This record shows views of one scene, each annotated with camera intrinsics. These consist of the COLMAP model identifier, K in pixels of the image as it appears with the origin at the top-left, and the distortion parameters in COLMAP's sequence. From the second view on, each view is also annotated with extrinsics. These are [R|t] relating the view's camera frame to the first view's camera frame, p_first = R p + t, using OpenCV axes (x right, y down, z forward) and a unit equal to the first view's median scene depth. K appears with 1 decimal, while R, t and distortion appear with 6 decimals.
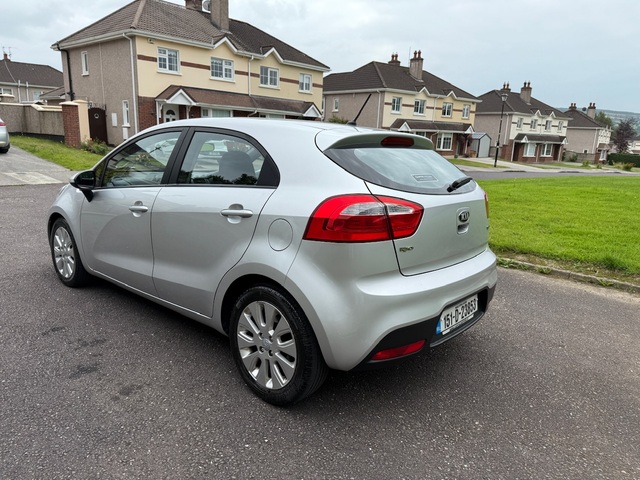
lens RADIAL K [[459.1, 0, 323.9], [0, 459.1, 242.7], [0, 0, 1]] dist [0.028794, -0.024547]
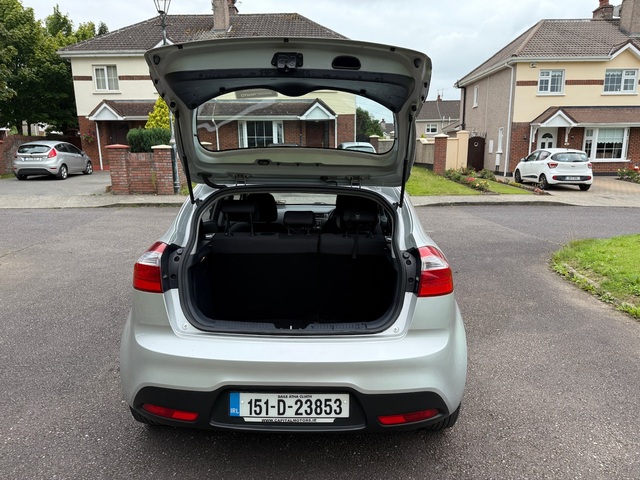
lens RADIAL K [[459.1, 0, 323.9], [0, 459.1, 242.7], [0, 0, 1]] dist [0.028794, -0.024547]
pose [[0.647942, 0.109835, -0.753729, 0.109961], [-0.146425, 0.989053, 0.018254, -0.017714], [0.747483, 0.098538, 0.656932, 0.062528]]
